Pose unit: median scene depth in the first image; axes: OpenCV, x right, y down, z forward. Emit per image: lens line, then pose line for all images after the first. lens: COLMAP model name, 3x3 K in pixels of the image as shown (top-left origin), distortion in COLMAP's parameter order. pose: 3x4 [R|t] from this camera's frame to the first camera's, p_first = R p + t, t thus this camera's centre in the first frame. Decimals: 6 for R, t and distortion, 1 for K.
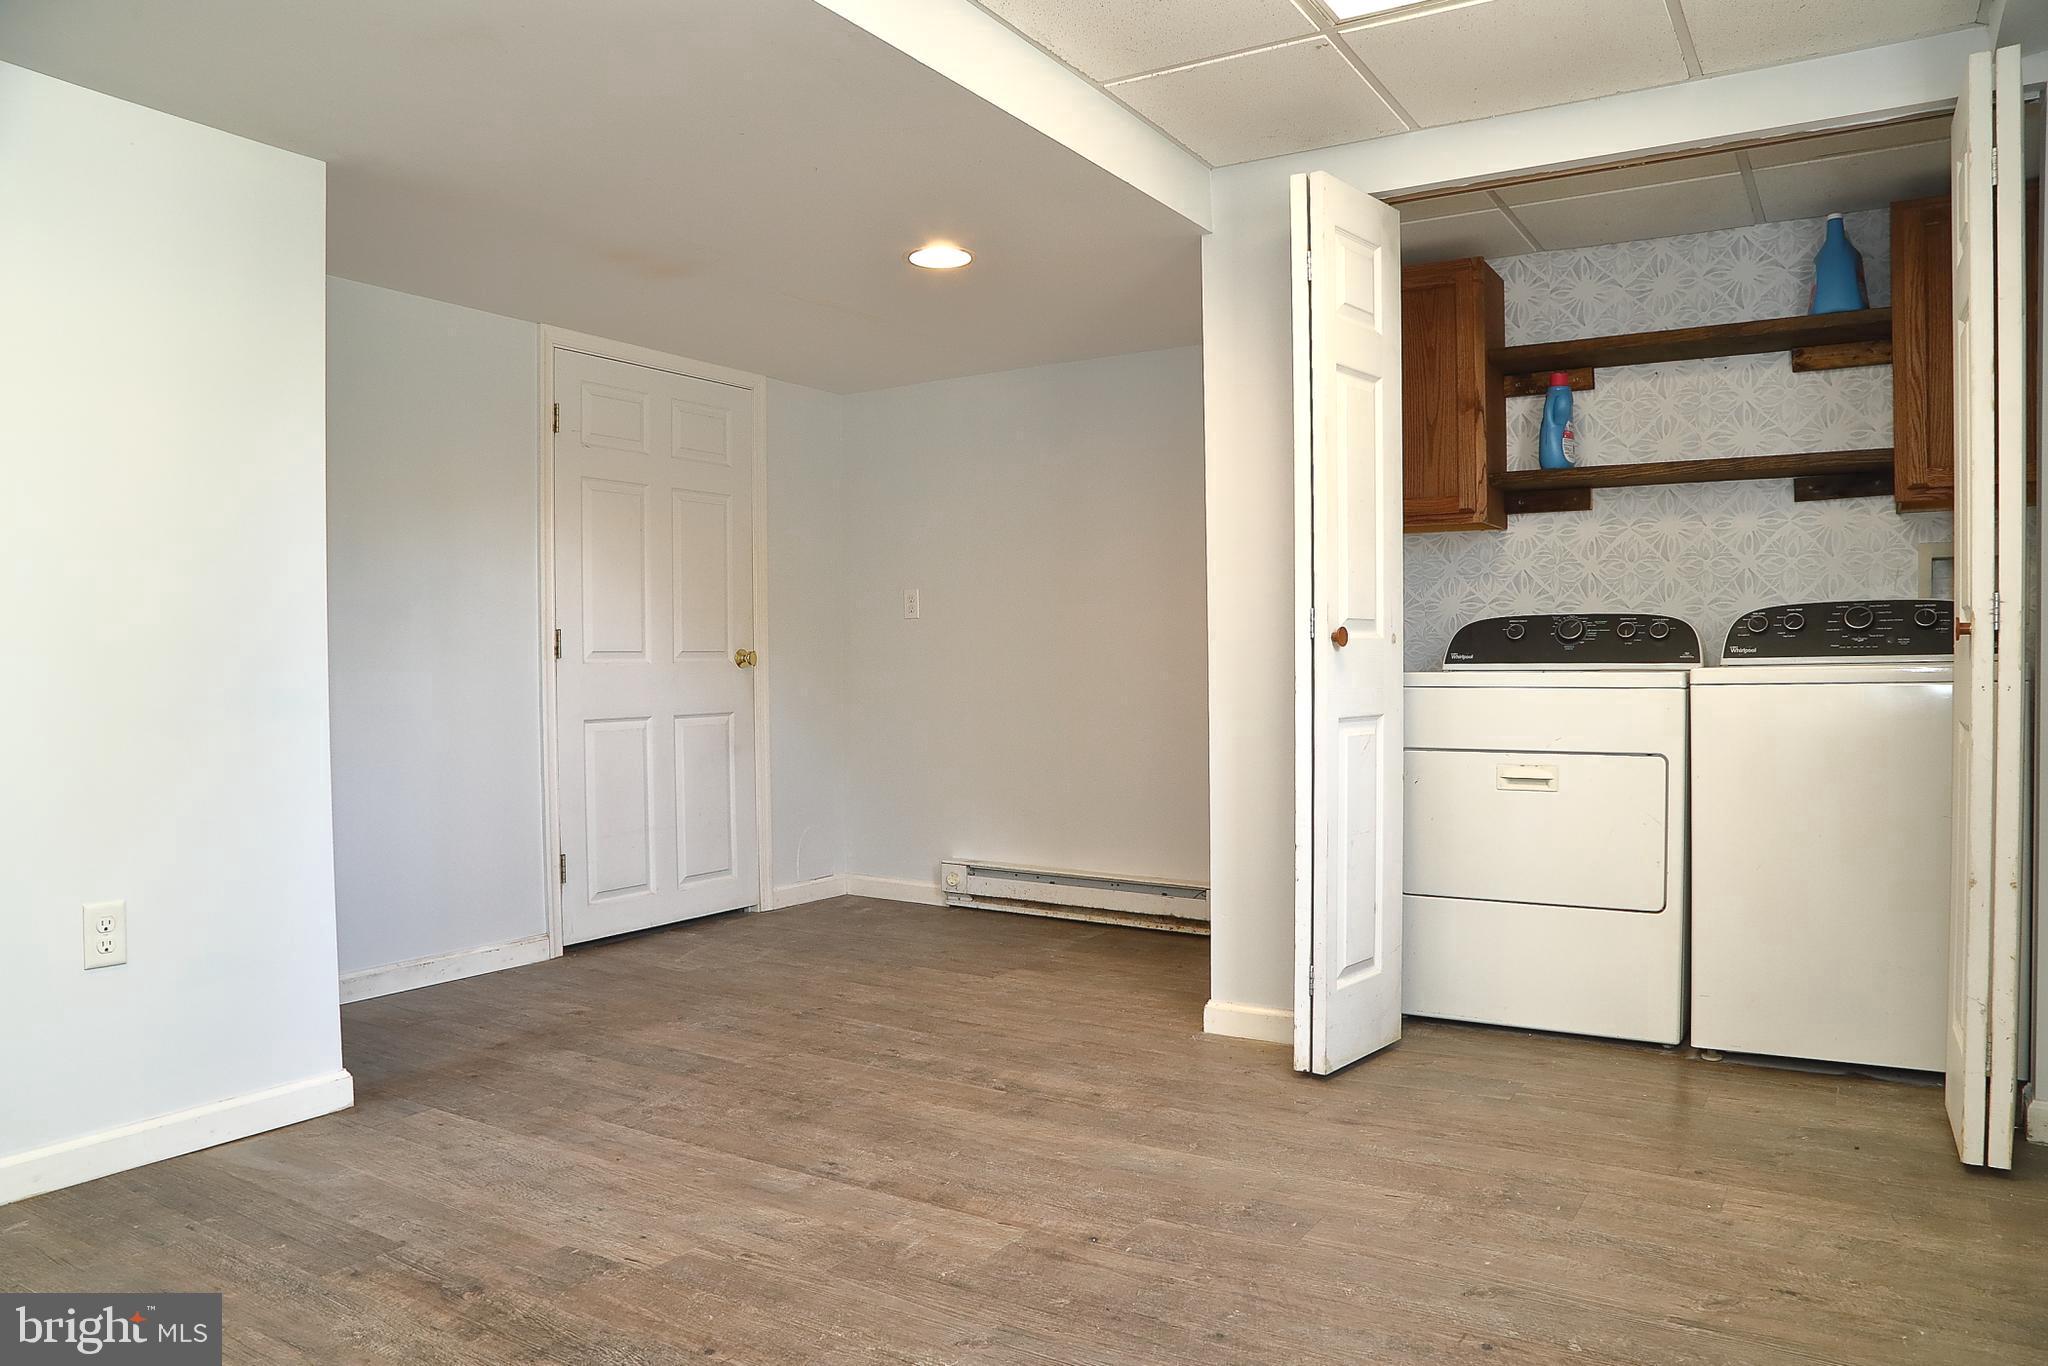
lens RADIAL K [[1413.1, 0, 1024.0], [0, 1413.1, 683.0], [0, 0, 1]] dist [-0.124458, 0.059961]
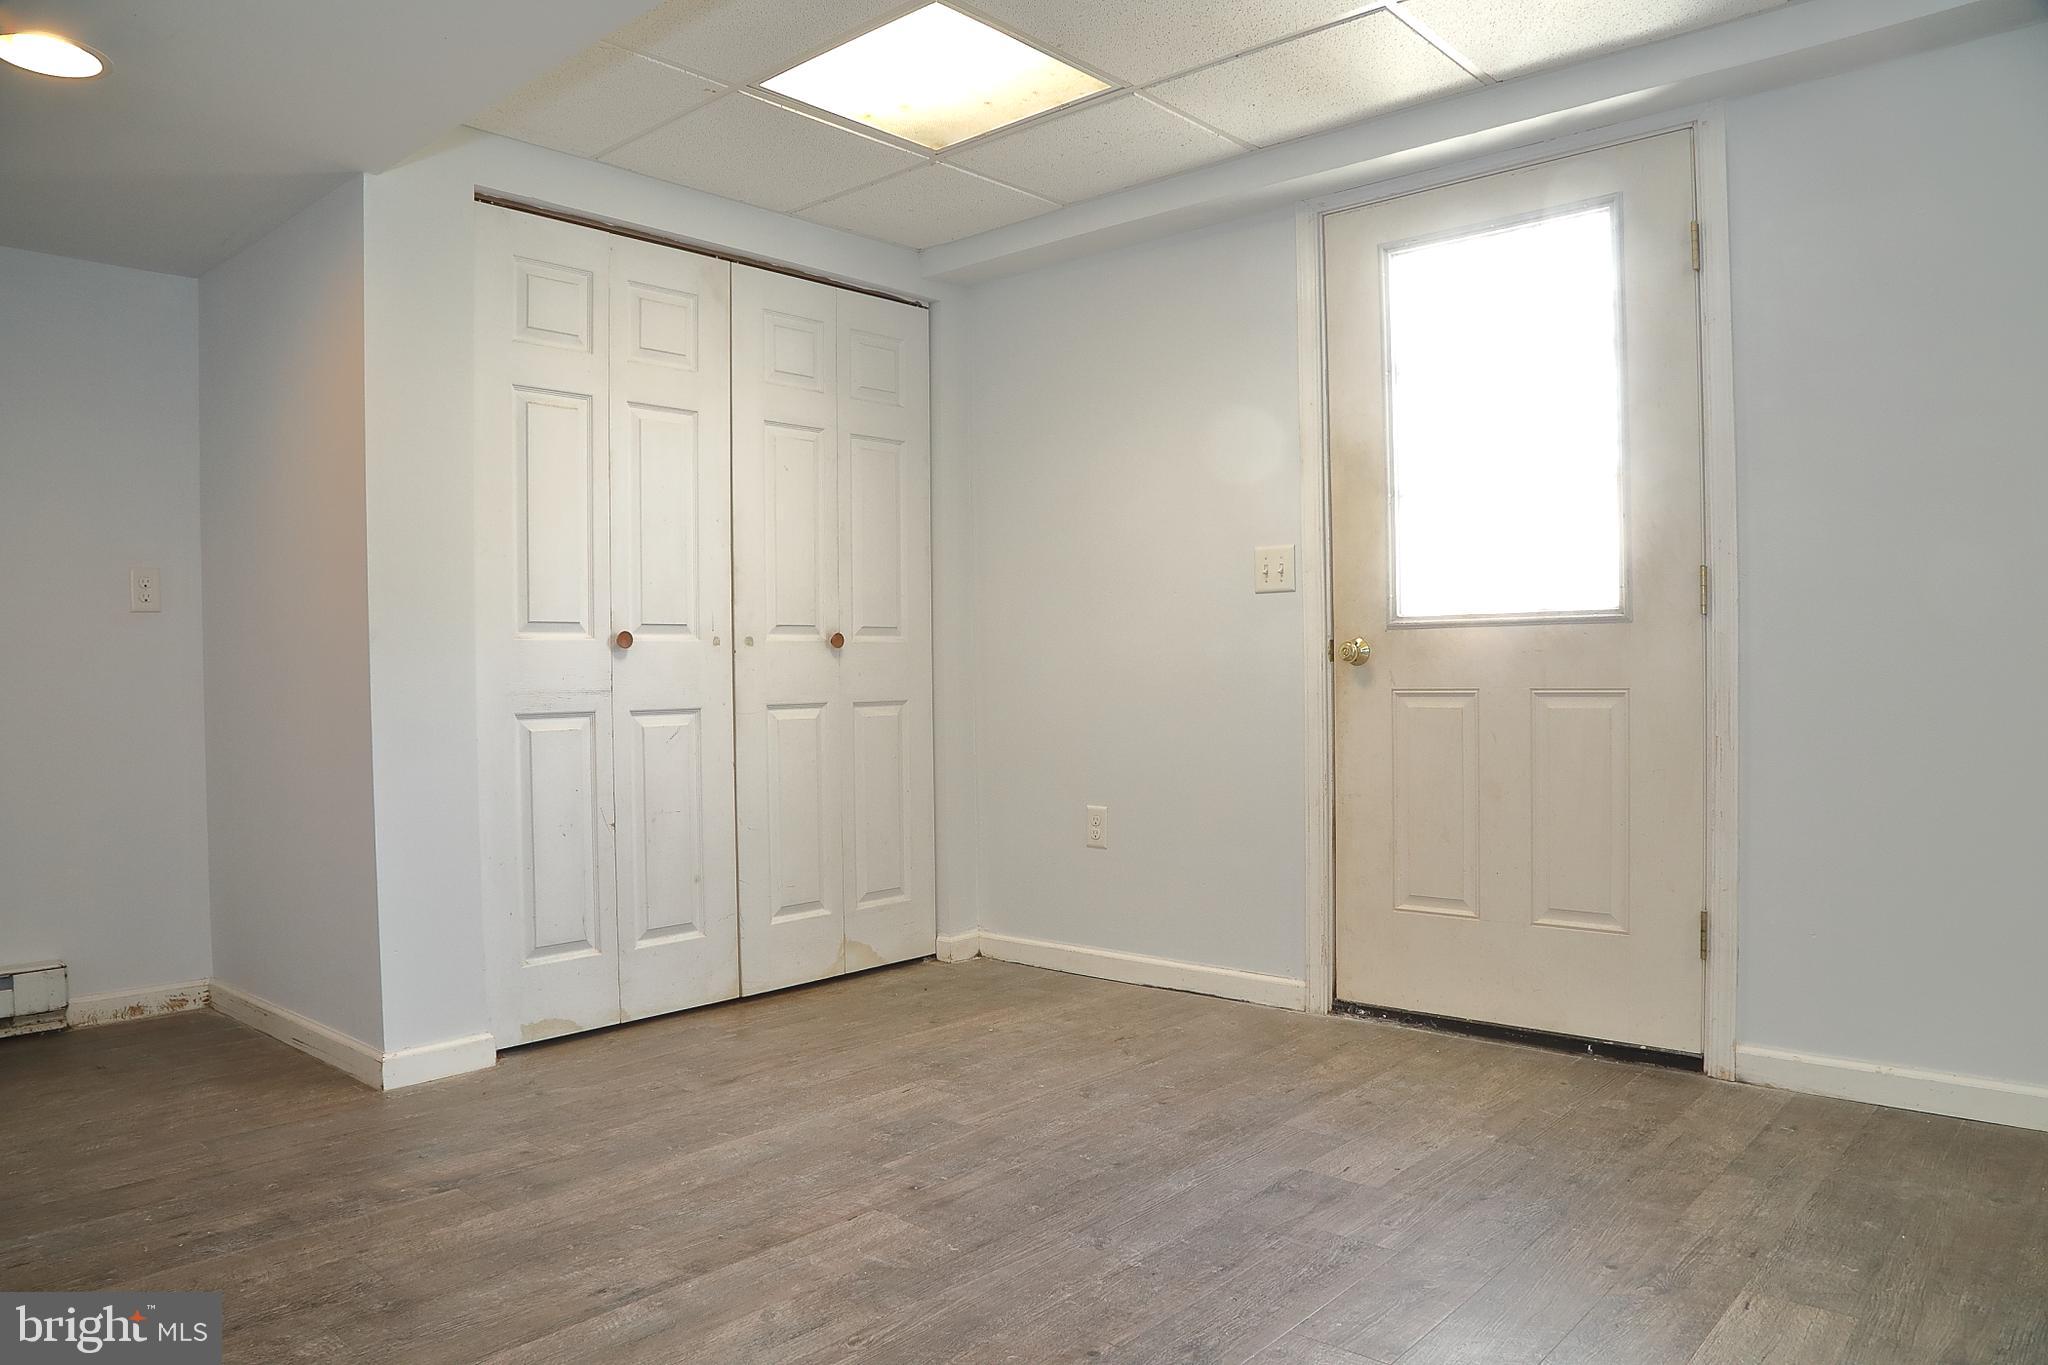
lens RADIAL K [[1413.1, 0, 1024.0], [0, 1413.1, 682.5], [0, 0, 1]] dist [-0.124458, 0.059961]
pose [[0.152556, -0.007332, 0.988268, -0.900784], [0.026251, 0.999650, 0.003364, 0.008641], [-0.987946, 0.025430, 0.152695, 0.671618]]
